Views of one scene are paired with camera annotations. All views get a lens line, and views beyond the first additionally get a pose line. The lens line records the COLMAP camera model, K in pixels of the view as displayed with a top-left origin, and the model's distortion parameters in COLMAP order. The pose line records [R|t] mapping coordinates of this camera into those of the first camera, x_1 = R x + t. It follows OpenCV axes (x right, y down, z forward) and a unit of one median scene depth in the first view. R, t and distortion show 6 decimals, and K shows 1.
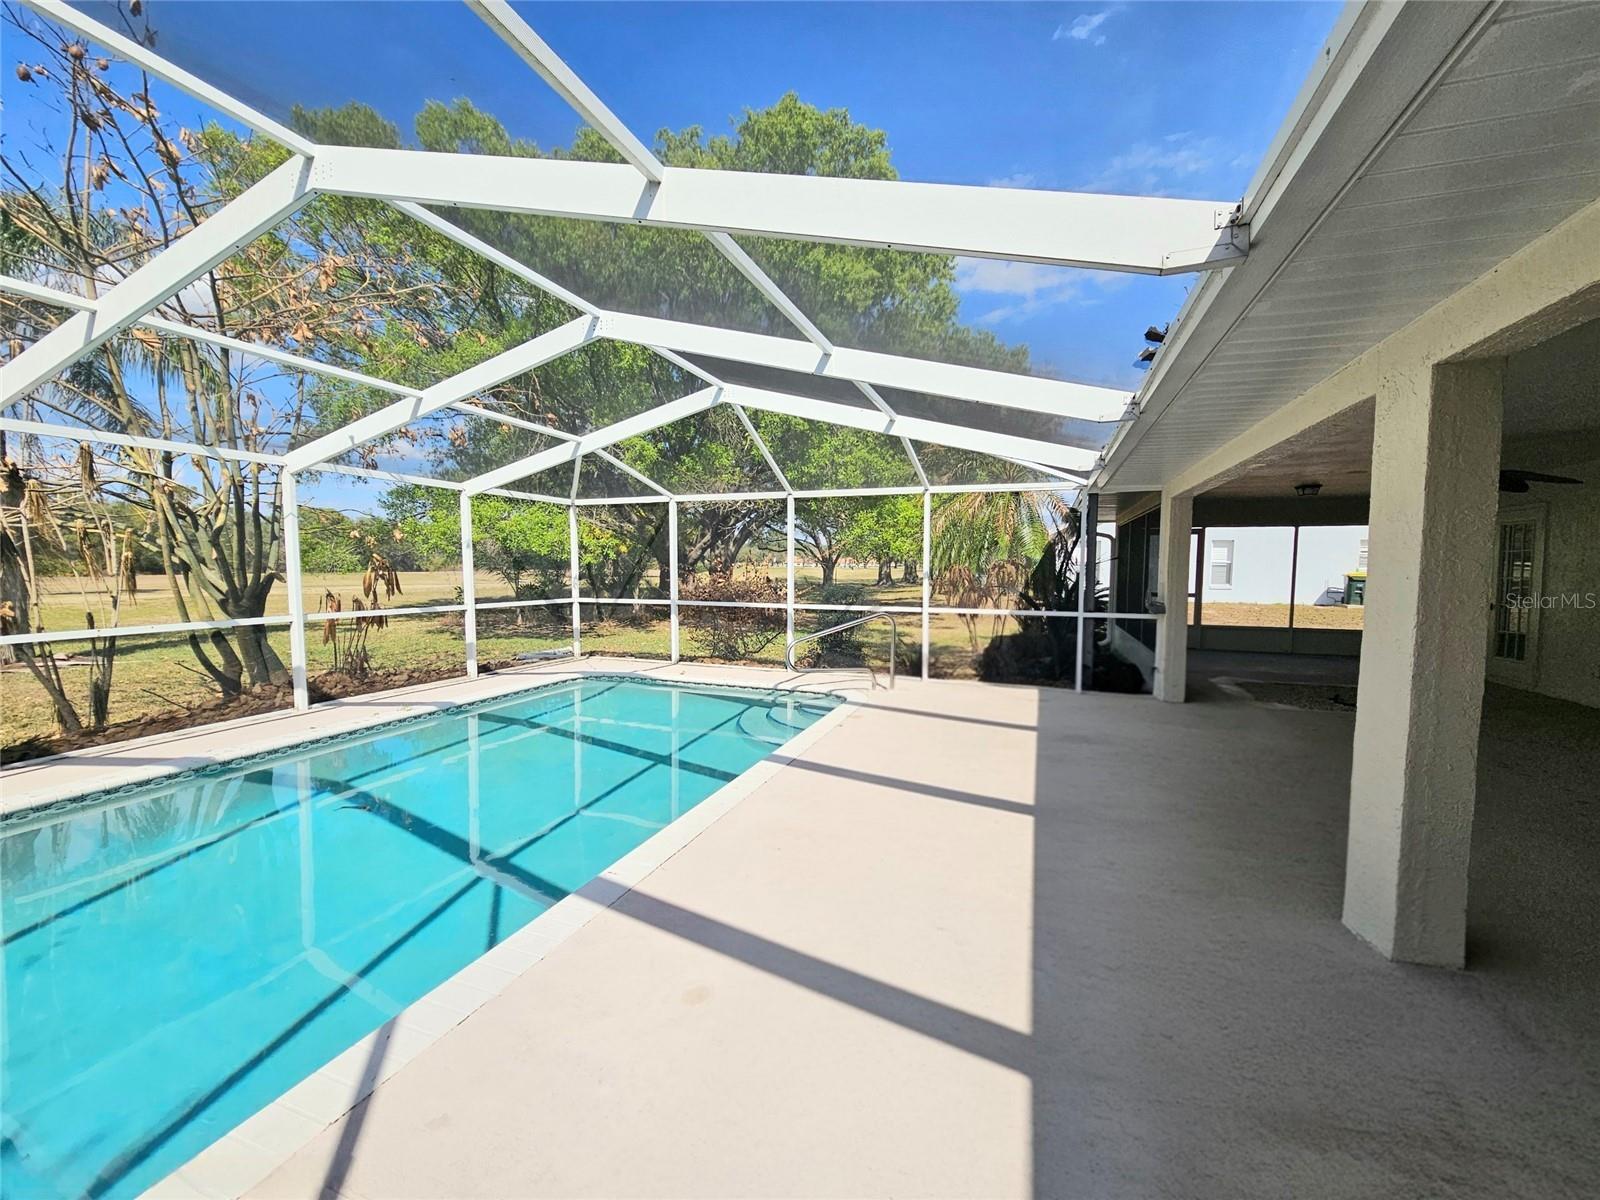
lens RADIAL K [[658.4, 0, 800.1], [0, 658.4, 608.9], [0, 0, 1]] dist [0.001066, 0.000375]
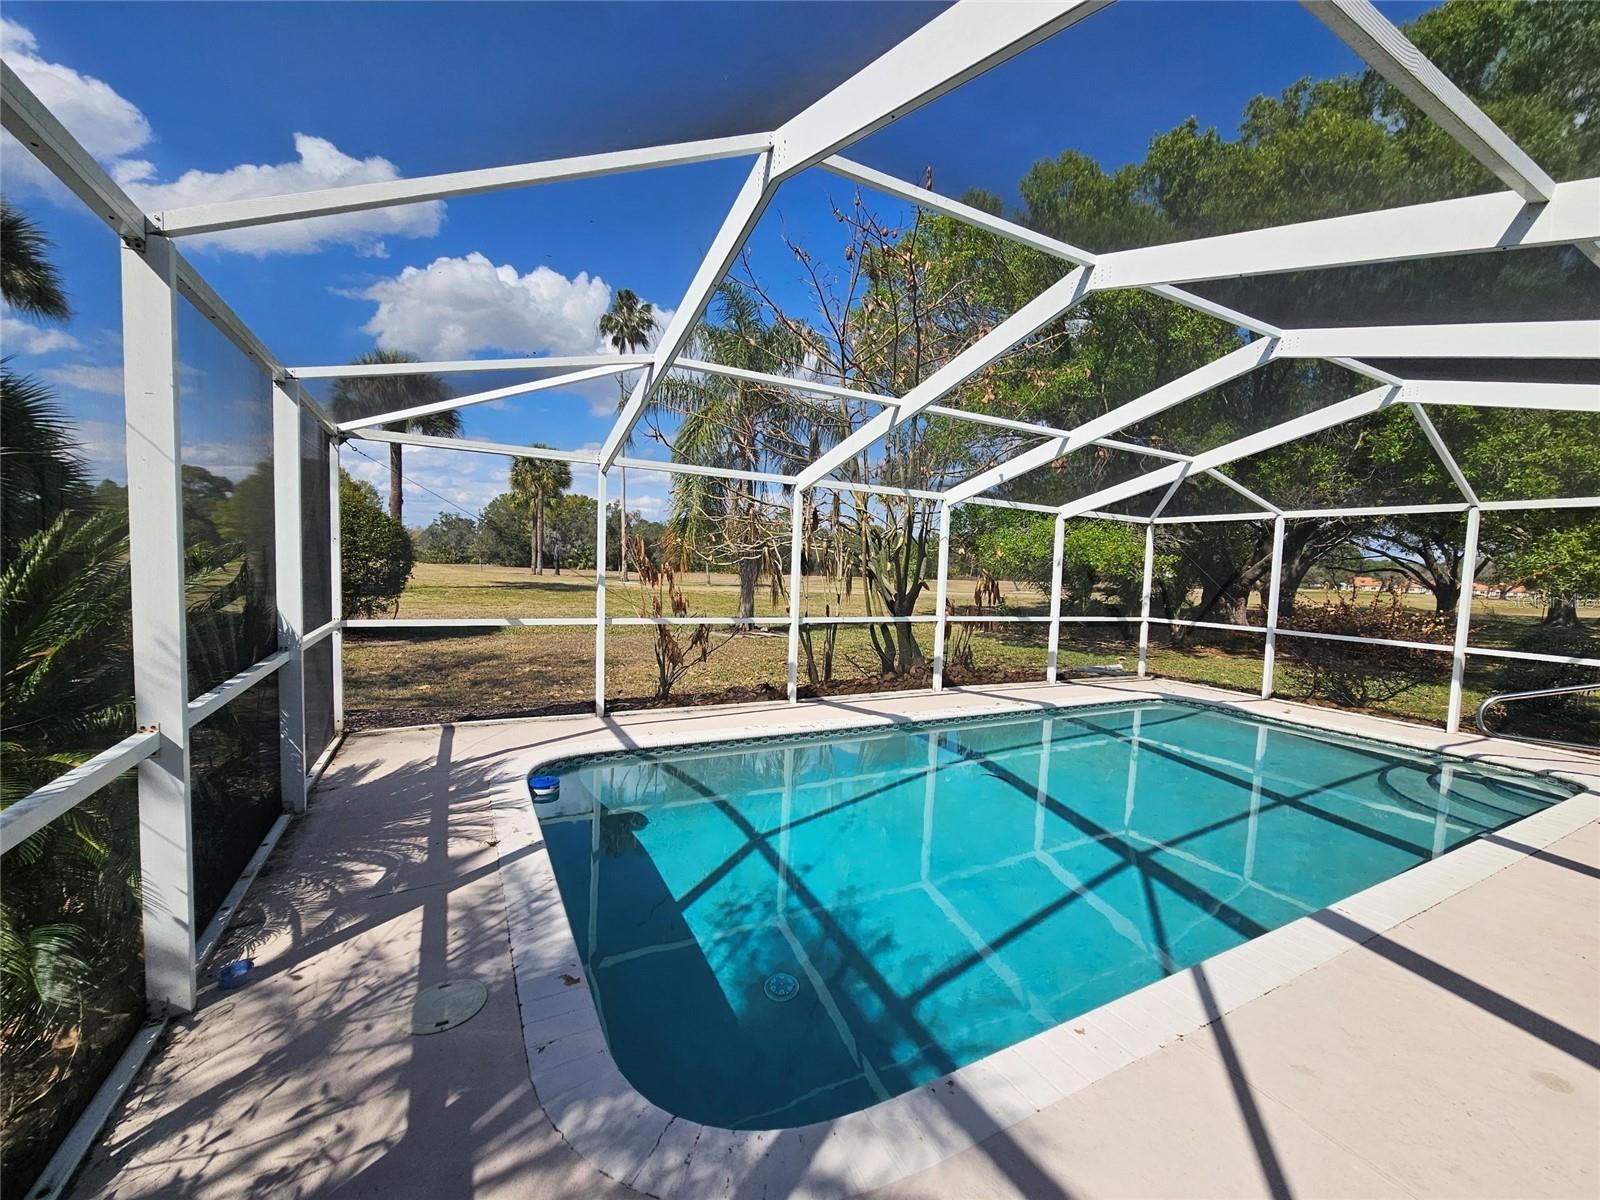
lens RADIAL K [[658.4, 0, 800.1], [0, 658.4, 608.9], [0, 0, 1]] dist [0.001066, 0.000375]
pose [[0.751970, 0.068793, -0.655598, -0.123335], [-0.080602, 0.996673, 0.012132, 0.001365], [0.654251, 0.043720, 0.755013, -0.129869]]
